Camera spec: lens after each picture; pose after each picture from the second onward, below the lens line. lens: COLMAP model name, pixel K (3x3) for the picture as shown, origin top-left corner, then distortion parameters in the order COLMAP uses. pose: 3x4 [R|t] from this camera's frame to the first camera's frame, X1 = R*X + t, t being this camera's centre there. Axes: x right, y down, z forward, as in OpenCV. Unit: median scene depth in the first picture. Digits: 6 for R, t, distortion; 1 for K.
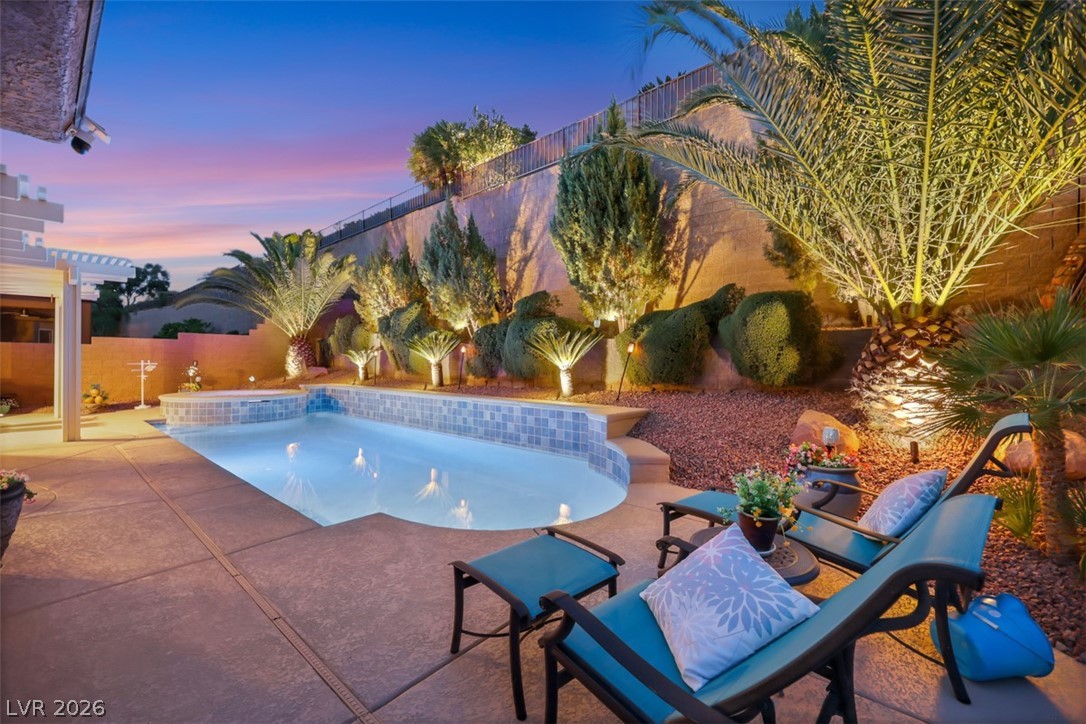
lens RADIAL K [[438.6, 0, 544.4], [0, 438.6, 364.5], [0, 0, 1]] dist [-0.001021, 0.000092]
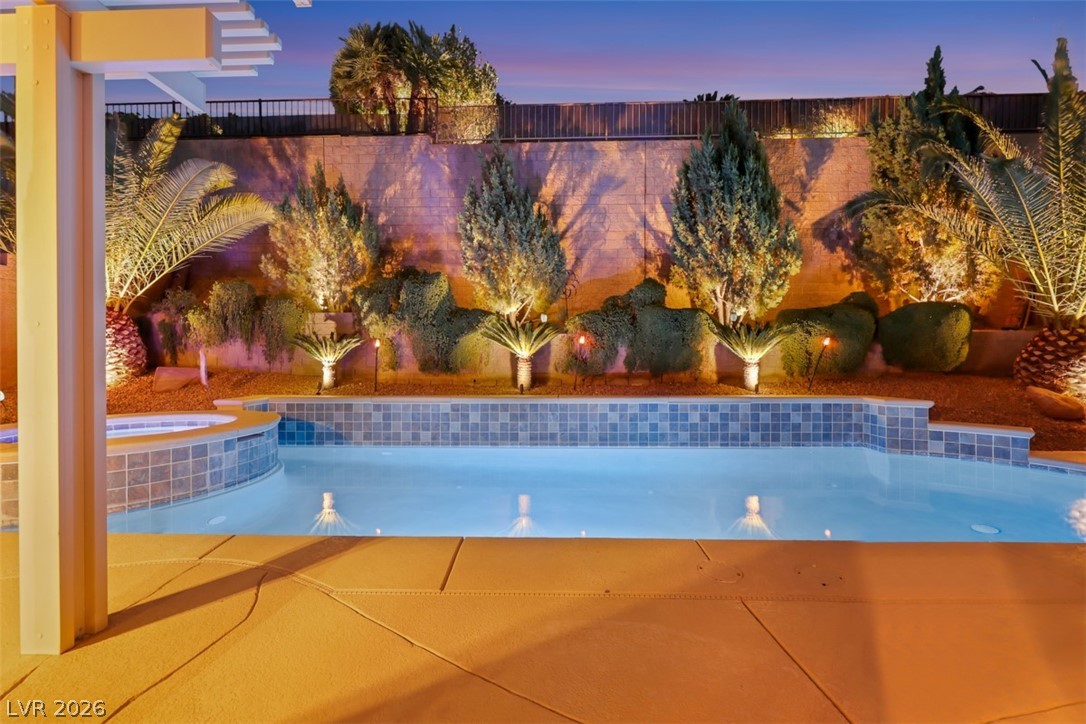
lens RADIAL K [[438.6, 0, 543.0], [0, 438.6, 358.4], [0, 0, 1]] dist [-0.001021, 0.000092]
pose [[0.772845, -0.002632, 0.634590, -0.725188], [0.009571, 0.999926, -0.007509, 0.003746], [-0.634523, 0.011877, 0.772813, 0.420537]]
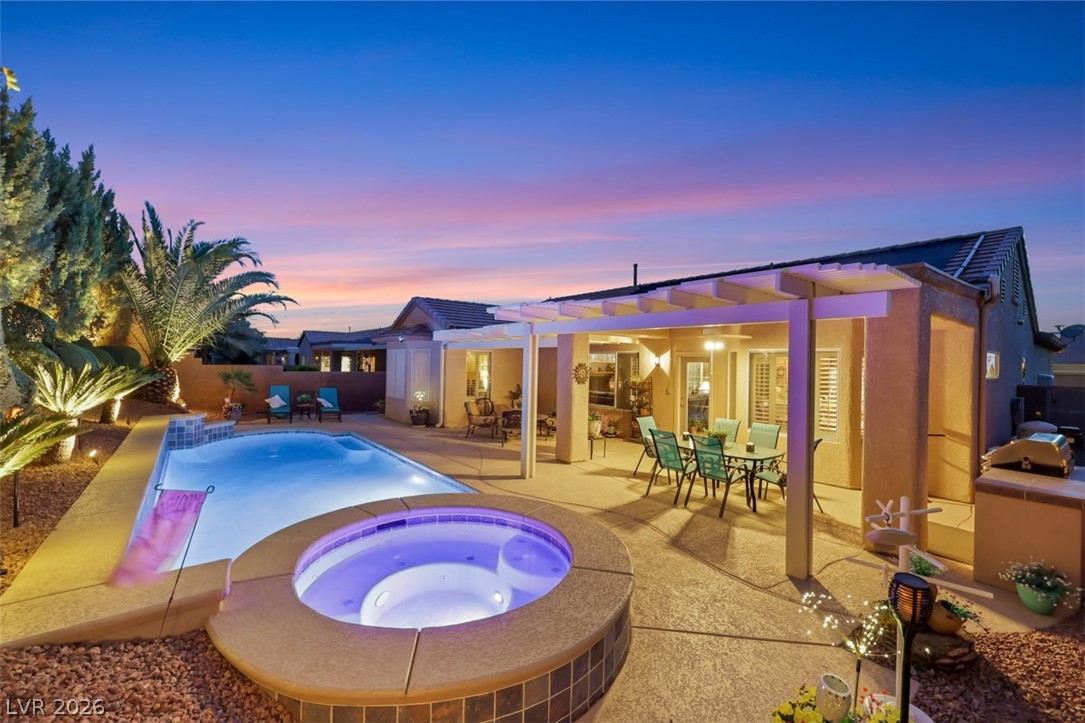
lens RADIAL K [[438.2, 0, 541.6], [0, 438.2, 357.7], [0, 0, 1]] dist [-0.001021, 0.000092]
pose [[-0.983697, -0.022483, 0.178422, -0.920845], [-0.023814, 0.999702, -0.005320, -0.085427], [-0.178250, -0.009482, -0.983940, 1.462968]]
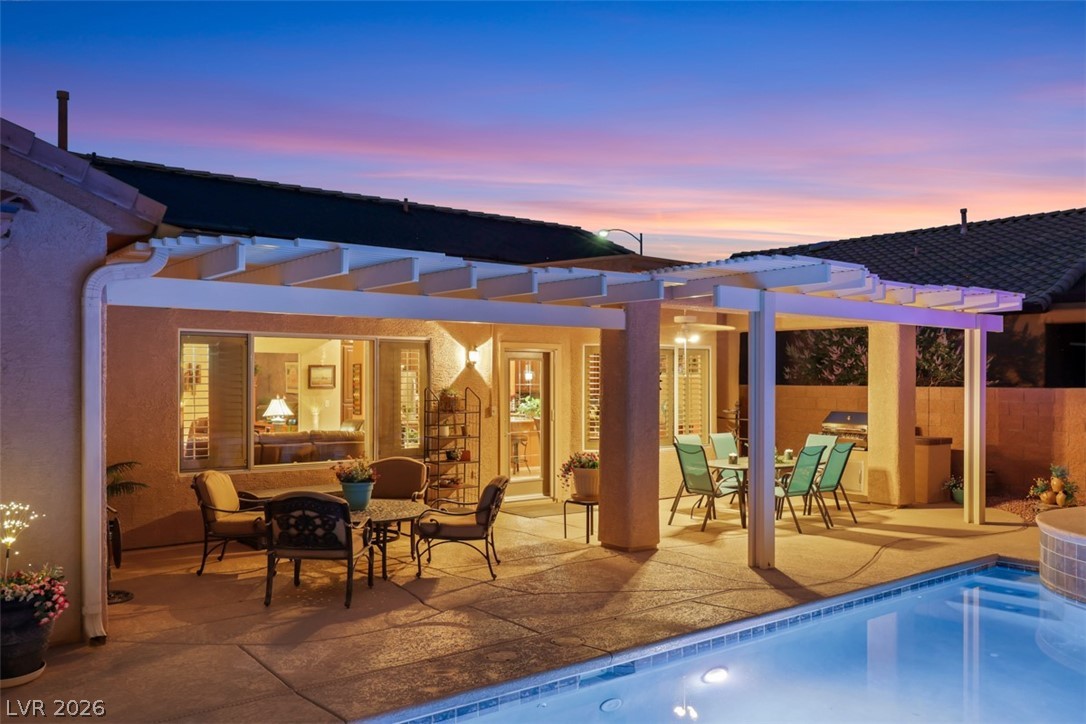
lens RADIAL K [[891.0, 0, 544.6], [0, 891.0, 371.8], [0, 0, 1]] dist [0.001782, 0.004766]
pose [[-0.172704, -0.014338, -0.984869, 0.138591], [-0.008751, 0.999877, -0.013022, -0.056130], [0.984935, 0.006370, -0.172808, 0.642019]]
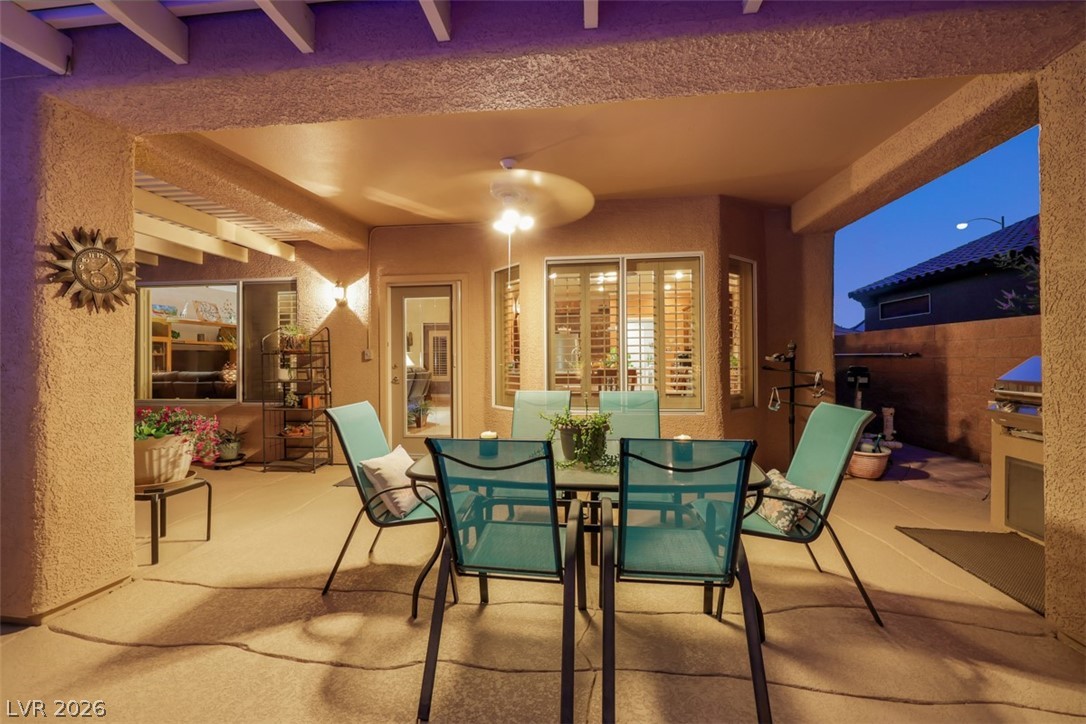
lens RADIAL K [[438.6, 0, 540.3], [0, 438.6, 359.1], [0, 0, 1]] dist [-0.001021, 0.000092]
pose [[-0.825766, -0.001723, -0.564010, -0.909777], [-0.000870, 0.999998, -0.001780, -0.011422], [0.564012, -0.000979, -0.825766, 0.916621]]
